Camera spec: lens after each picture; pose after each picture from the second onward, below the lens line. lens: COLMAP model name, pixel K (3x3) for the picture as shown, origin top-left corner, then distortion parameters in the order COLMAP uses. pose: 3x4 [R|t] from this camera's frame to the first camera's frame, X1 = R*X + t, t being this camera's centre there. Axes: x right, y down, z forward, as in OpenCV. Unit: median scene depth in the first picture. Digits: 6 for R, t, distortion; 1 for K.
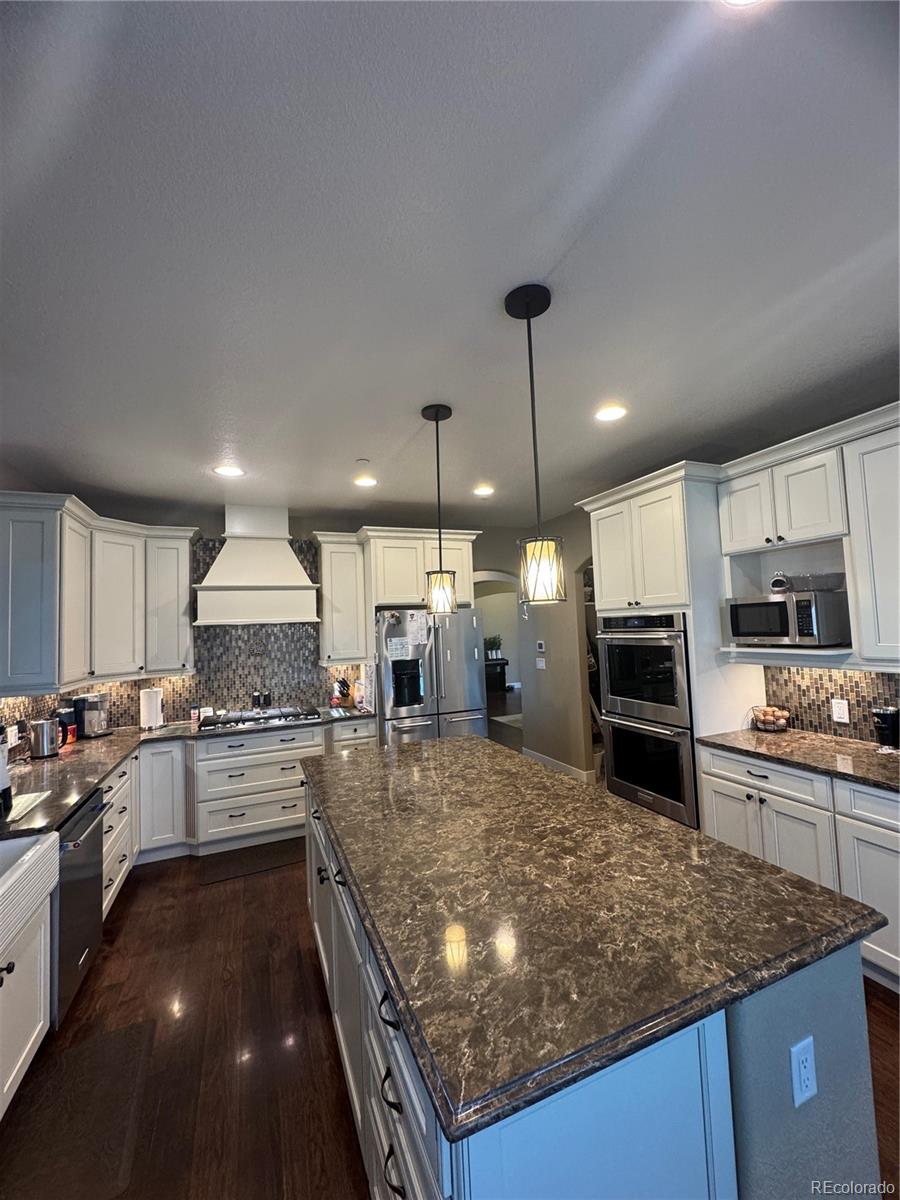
lens RADIAL K [[475.3, 0, 450.0], [0, 475.3, 600.0], [0, 0, 1]] dist [-0.004964, 0.000328]
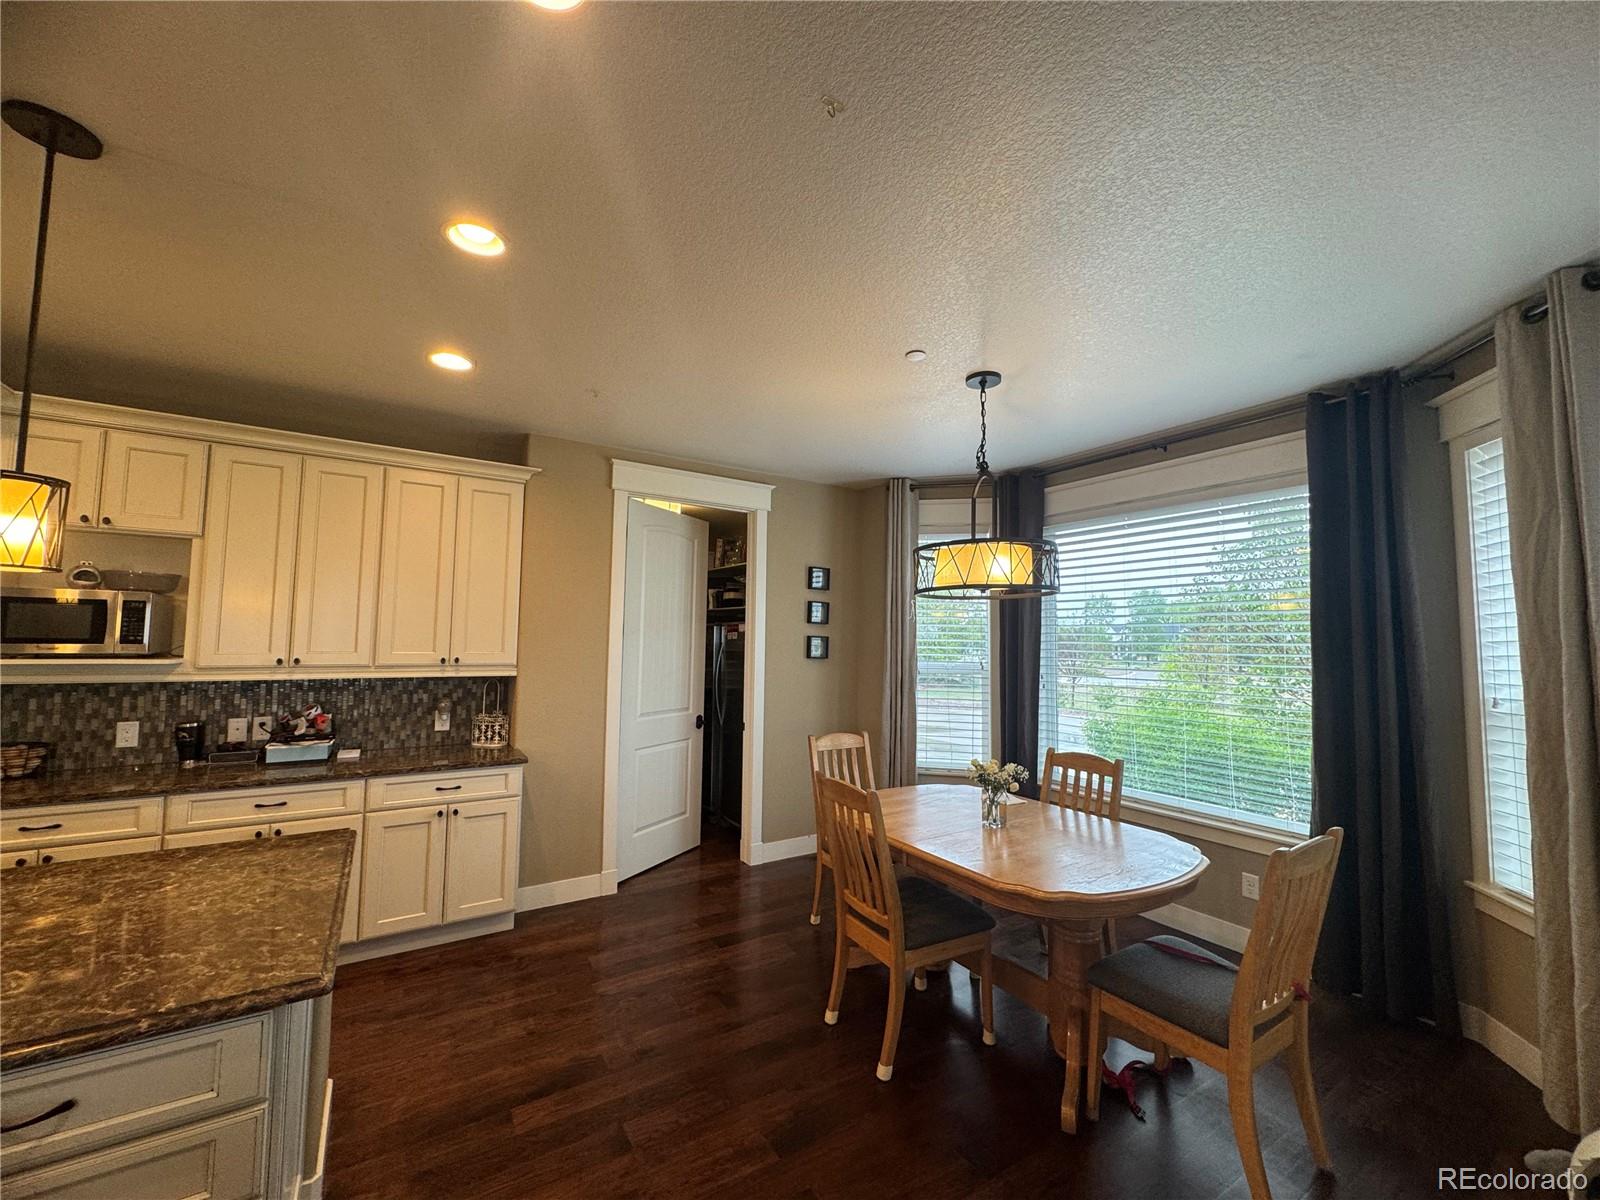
lens RADIAL K [[633.7, 0, 800.0], [0, 633.7, 600.0], [0, 0, 1]] dist [-0.004964, 0.000328]
pose [[-0.179244, 0.101817, 0.978522, -0.390193], [-0.064867, 0.991243, -0.115023, 0.035355], [-0.981664, -0.084091, -0.171070, 0.021005]]
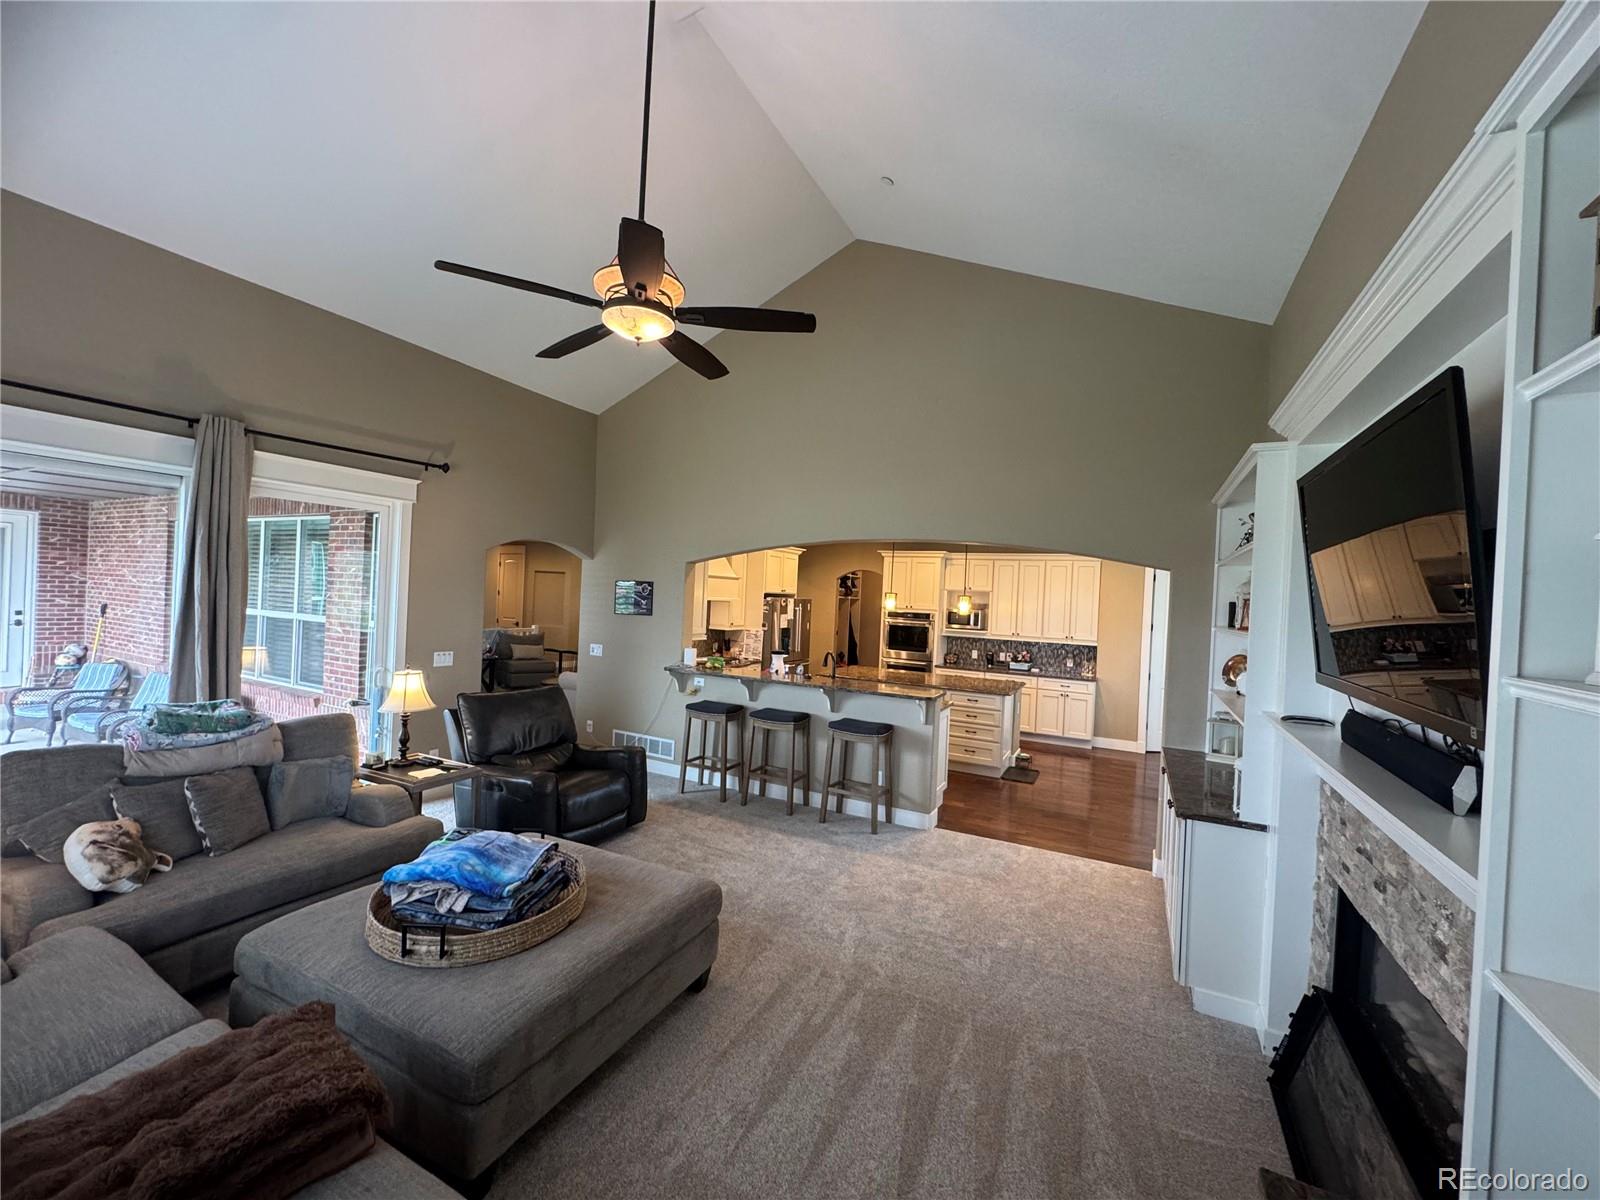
lens RADIAL K [[633.7, 0, 800.0], [0, 633.7, 600.0], [0, 0, 1]] dist [-0.004964, 0.000328]
pose [[0.765222, 0.068463, 0.640116, -1.660400], [-0.111365, 0.993416, 0.026880, -0.040772], [-0.634061, -0.091856, 0.767808, -0.807733]]
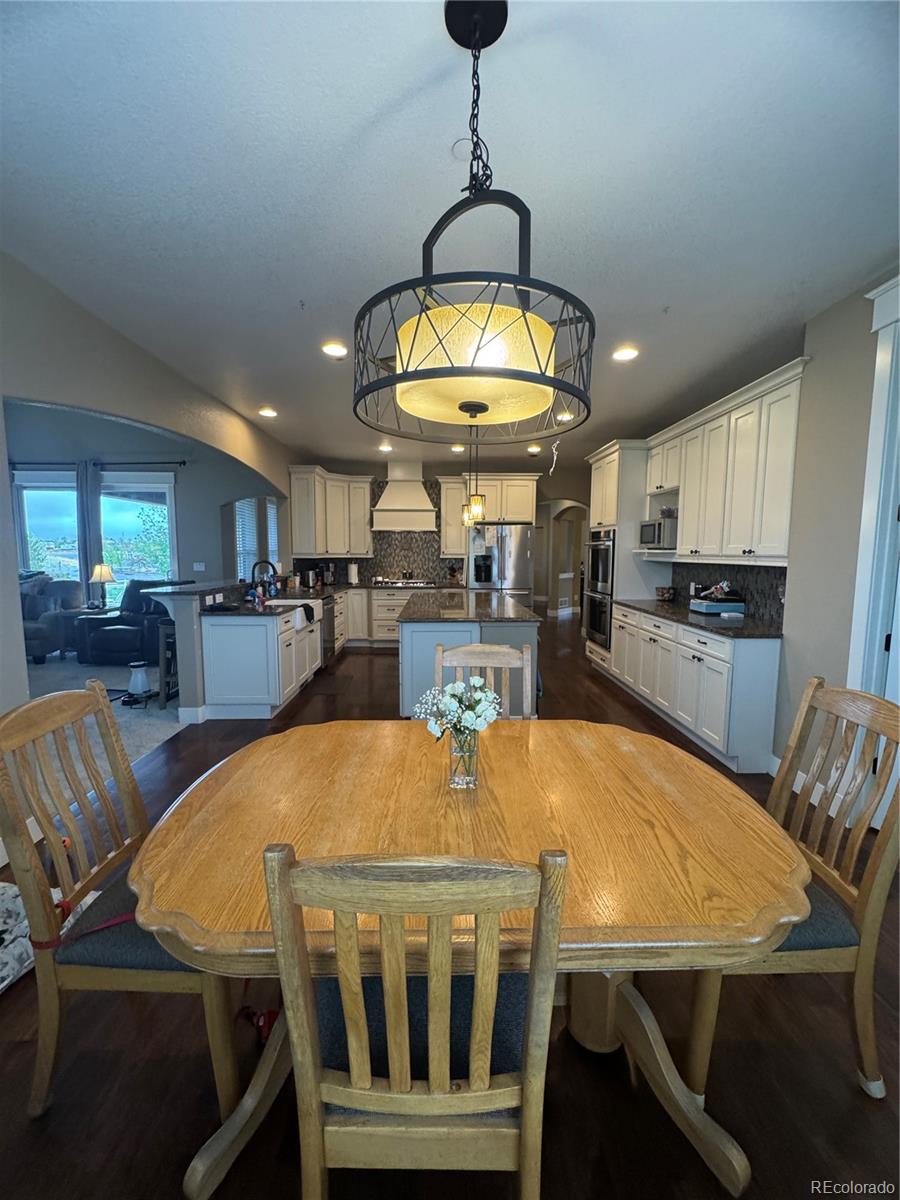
lens RADIAL K [[475.3, 0, 450.0], [0, 475.3, 600.0], [0, 0, 1]] dist [-0.004964, 0.000328]
pose [[0.929501, 0.082746, -0.359417, 0.486595], [-0.021365, 0.984951, 0.171506, -0.003853], [0.368199, -0.151737, 0.917281, -0.708901]]
